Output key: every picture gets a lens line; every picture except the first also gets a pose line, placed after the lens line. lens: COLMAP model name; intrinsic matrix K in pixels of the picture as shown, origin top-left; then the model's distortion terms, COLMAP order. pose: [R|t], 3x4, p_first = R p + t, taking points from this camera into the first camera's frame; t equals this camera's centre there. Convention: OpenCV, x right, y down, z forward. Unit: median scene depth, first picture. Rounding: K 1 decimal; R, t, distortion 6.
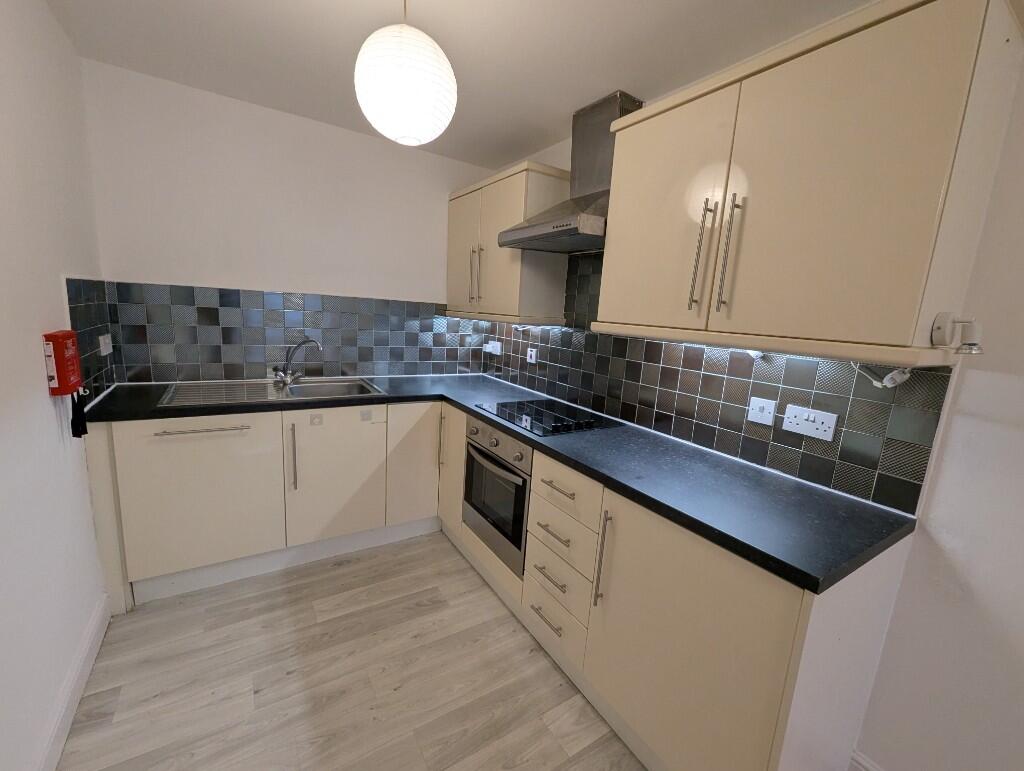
lens RADIAL K [[420.2, 0, 512.0], [0, 420.2, 386.6], [0, 0, 1]] dist [0.000447, -0.000149]
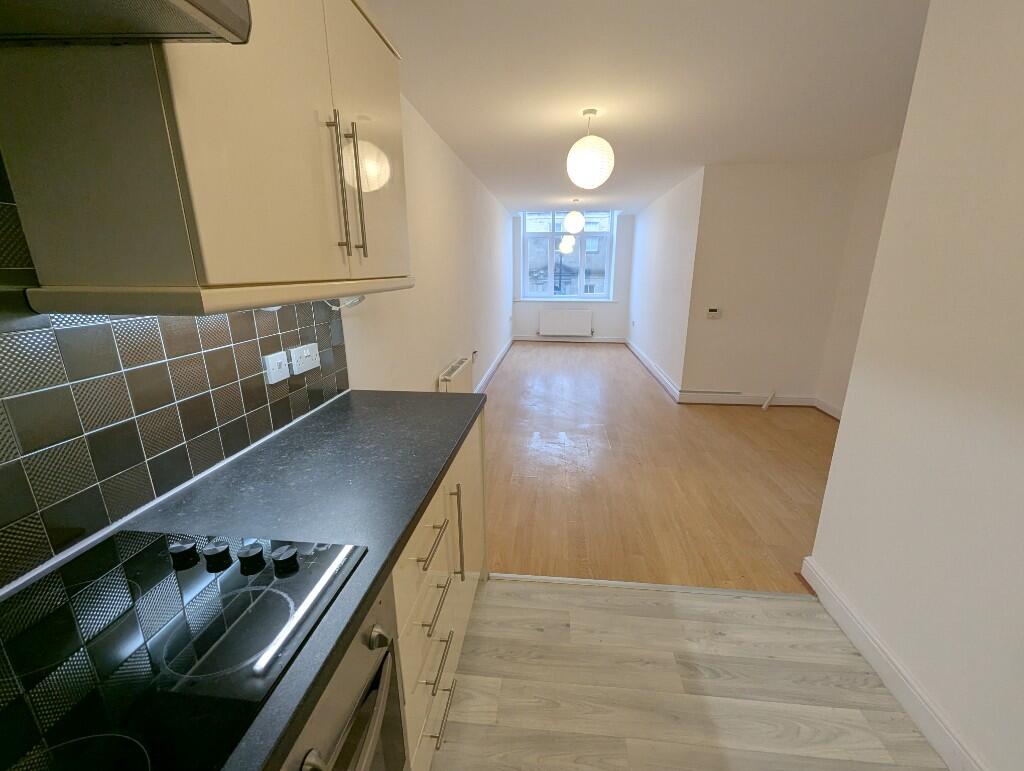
lens RADIAL K [[420.2, 0, 512.5], [0, 420.2, 392.7], [0, 0, 1]] dist [0.000447, -0.000149]
pose [[-0.778634, -0.226750, 0.585076, -0.344009], [0.078903, 0.889641, 0.449793, -0.266367], [-0.622498, 0.396388, -0.674813, 1.363505]]
